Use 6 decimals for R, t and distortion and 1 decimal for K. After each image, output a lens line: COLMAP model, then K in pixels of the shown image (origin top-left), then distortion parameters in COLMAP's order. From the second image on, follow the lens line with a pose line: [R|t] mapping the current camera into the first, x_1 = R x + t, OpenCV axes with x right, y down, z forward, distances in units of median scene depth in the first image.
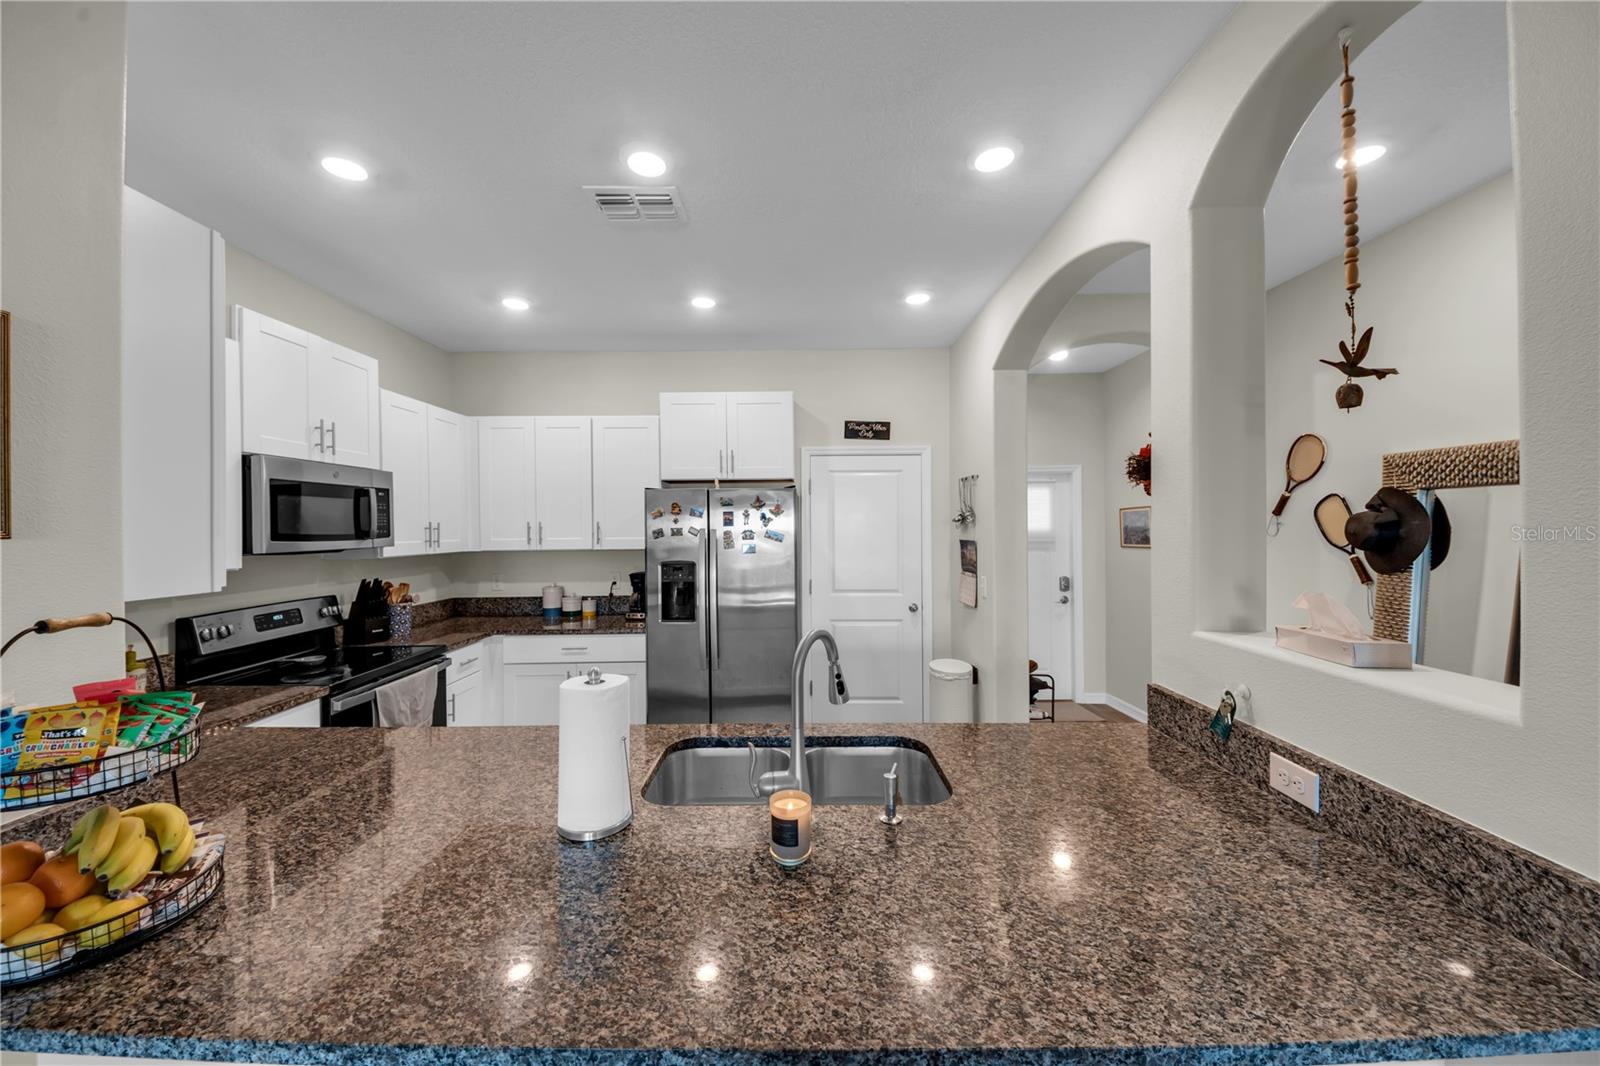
lens RADIAL K [[573.1, 0, 803.0], [0, 573.1, 521.9], [0, 0, 1]] dist [-0.000002, -0.000030]
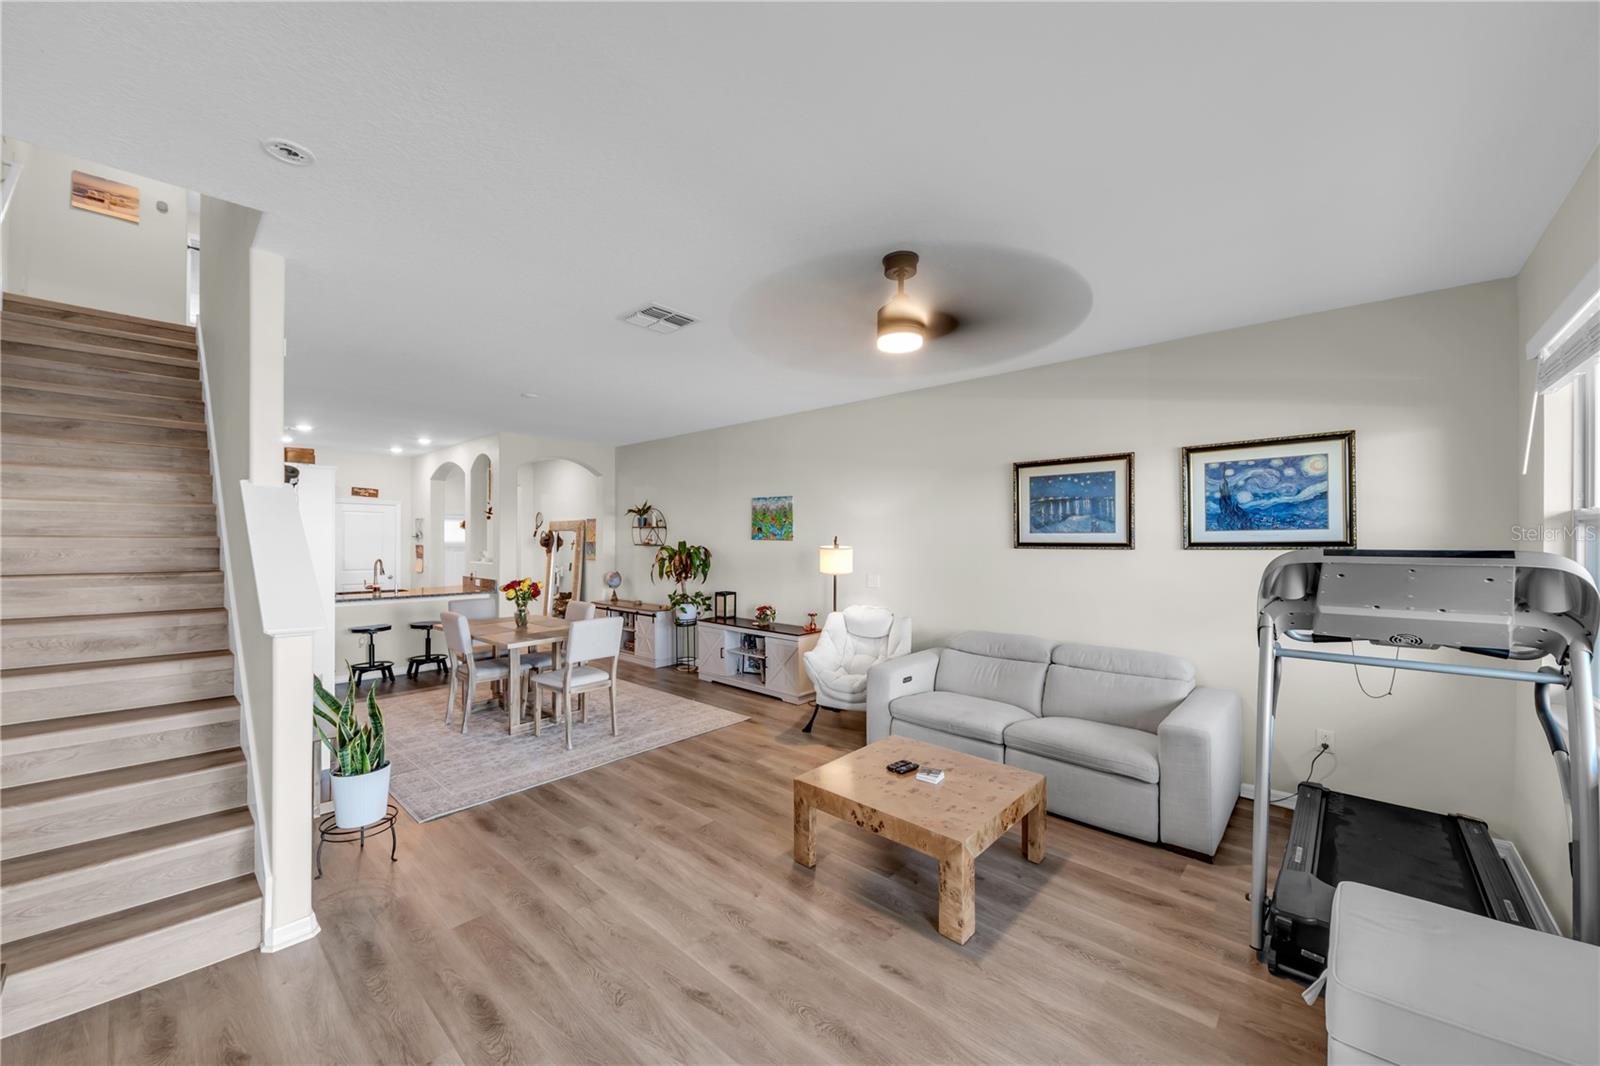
lens RADIAL K [[553.5, 0, 795.6], [0, 553.5, 539.5], [0, 0, 1]] dist [0.000051, -0.009274]
pose [[0.652177, 0.014130, 0.757935, -0.453720], [-0.013830, 0.999882, -0.006740, 0.003742], [-0.757940, -0.006087, 0.652295, -1.765508]]
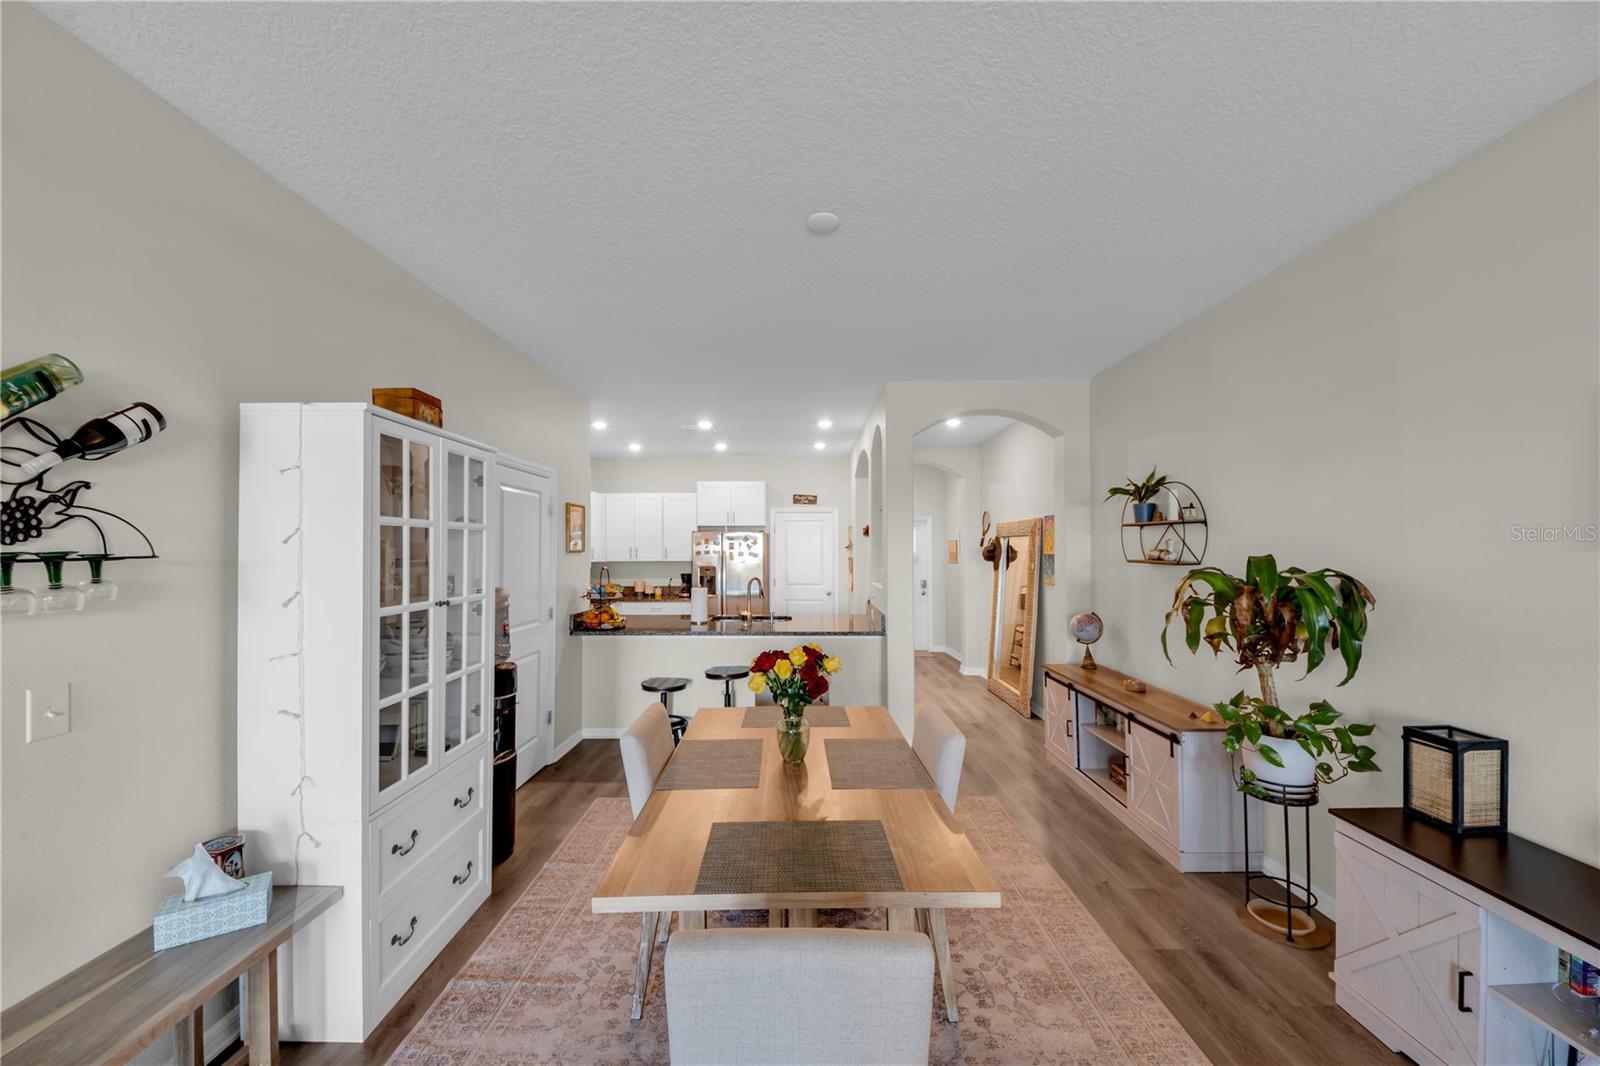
lens RADIAL K [[553.5, 0, 795.6], [0, 553.5, 539.5], [0, 0, 1]] dist [0.000051, -0.009274]
pose [[0.999931, 0.005831, -0.010191, 0.119348], [-0.005964, 0.999896, -0.013110, -0.004154], [0.010113, 0.013170, 0.999862, -0.981644]]
